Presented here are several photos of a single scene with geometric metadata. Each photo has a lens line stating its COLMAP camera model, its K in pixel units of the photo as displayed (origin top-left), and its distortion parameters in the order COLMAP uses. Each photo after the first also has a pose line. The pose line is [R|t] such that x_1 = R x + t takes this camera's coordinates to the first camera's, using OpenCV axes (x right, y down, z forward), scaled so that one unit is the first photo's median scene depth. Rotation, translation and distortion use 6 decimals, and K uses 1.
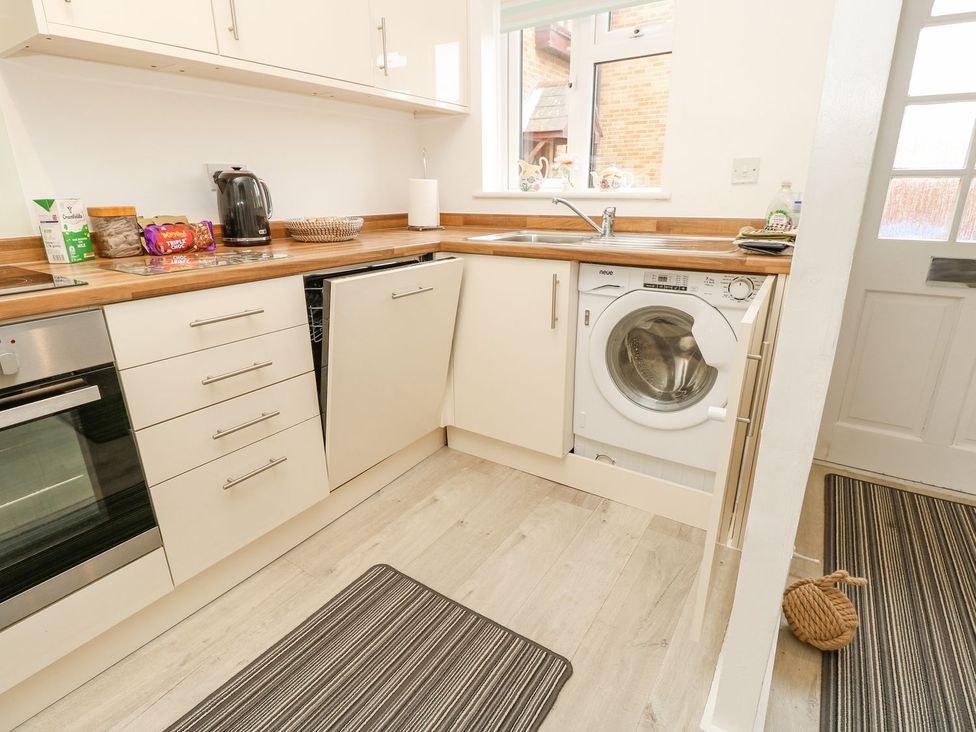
lens RADIAL K [[504.5, 0, 489.2], [0, 504.5, 361.9], [0, 0, 1]] dist [-0.002128, -0.012610]
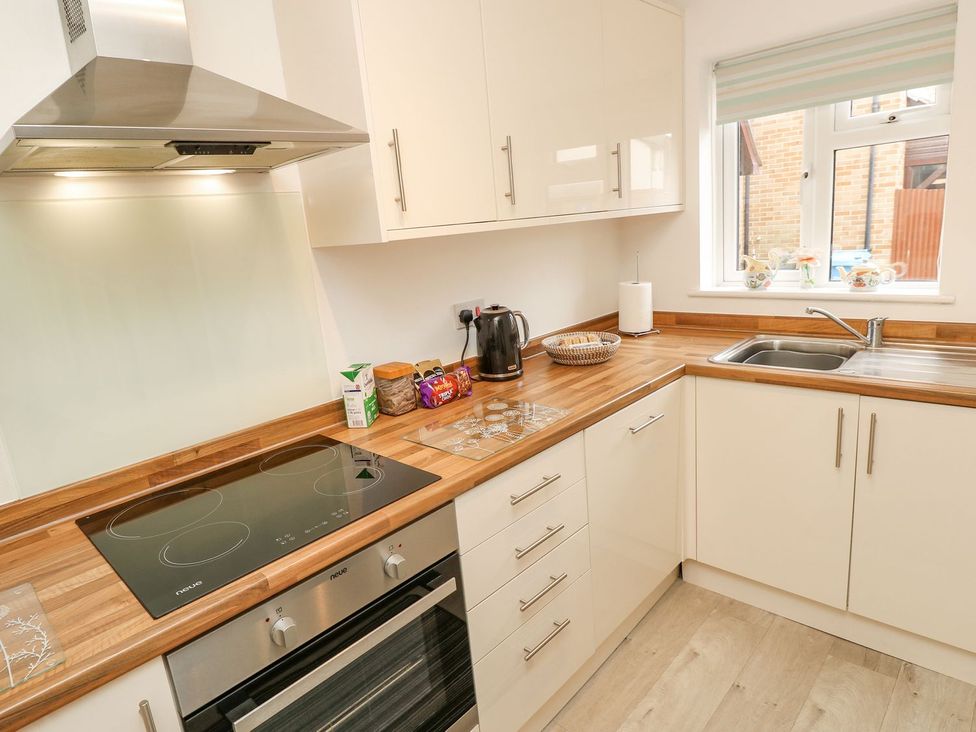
lens RADIAL K [[580.2, 0, 492.3], [0, 580.2, 361.2], [0, 0, 1]] dist [-0.003086, -0.000815]
pose [[0.982574, -0.039526, -0.181623, -0.303102], [0.023645, 0.995770, -0.088786, -0.190464], [0.184364, 0.082944, 0.979352, -0.136281]]
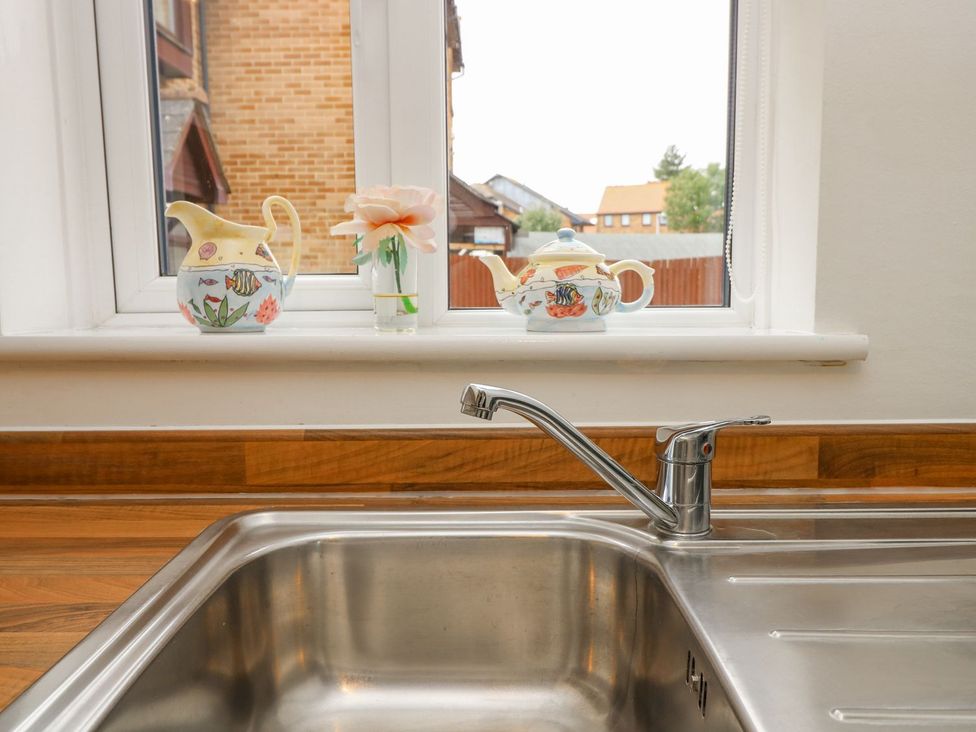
lens RADIAL K [[748.1, 0, 488.0], [0, 748.1, 366.0], [0, 0, 1]] dist [-0.006743, -0.003272]
pose [[0.837099, -0.065013, 0.543175, -0.019928], [0.176692, 0.971827, -0.155986, -0.363140], [-0.517731, 0.226550, 0.825003, 0.966169]]
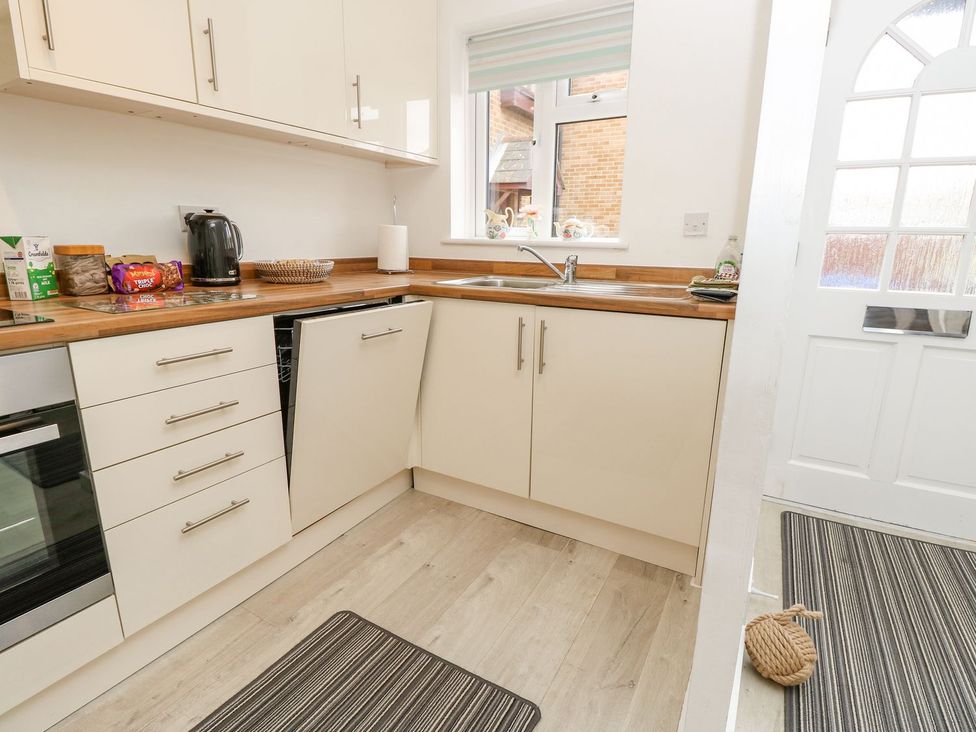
lens RADIAL K [[503.3, 0, 486.9], [0, 503.3, 362.2], [0, 0, 1]] dist [-0.000614, -0.014118]
pose [[0.997975, 0.006226, 0.063298, -0.004694], [-0.000904, 0.996486, -0.083758, 0.004803], [-0.063597, 0.083531, 0.994474, -0.019789]]
